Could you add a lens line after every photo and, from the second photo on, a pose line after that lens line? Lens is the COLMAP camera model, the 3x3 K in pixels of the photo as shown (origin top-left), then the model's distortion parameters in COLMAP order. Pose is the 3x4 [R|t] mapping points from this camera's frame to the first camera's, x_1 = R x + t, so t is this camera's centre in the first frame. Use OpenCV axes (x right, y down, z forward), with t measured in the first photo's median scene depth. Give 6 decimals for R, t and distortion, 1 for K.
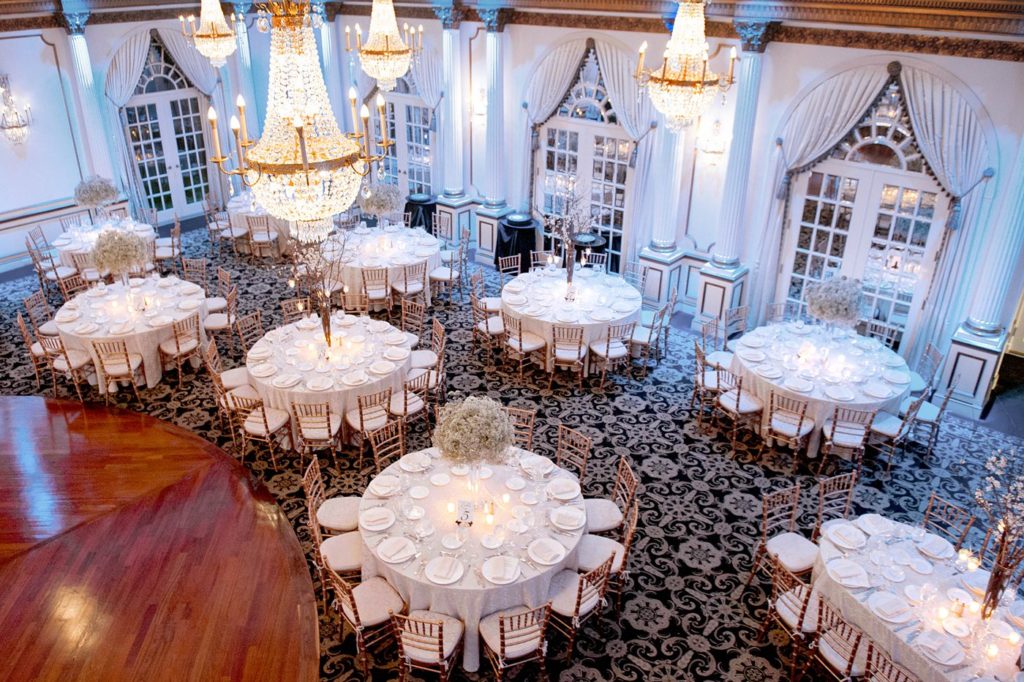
lens RADIAL K [[777.1, 0, 512.0], [0, 777.1, 341.0], [0, 0, 1]] dist [-0.001688, -0.004279]
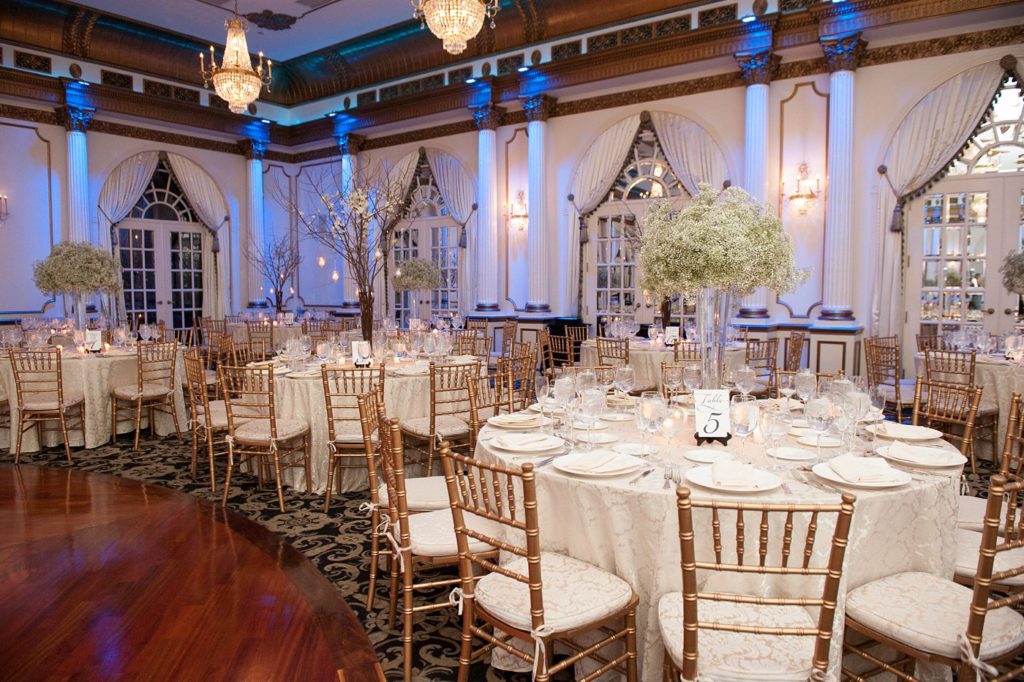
lens RADIAL K [[721.3, 0, 544.2], [0, 721.3, 341.0], [0, 0, 1]] dist [-0.033400, -0.004866]
pose [[0.995715, -0.023126, 0.089540, -0.094777], [0.053658, 0.933055, -0.355710, 0.156546], [-0.075320, 0.358991, 0.930297, 0.272369]]
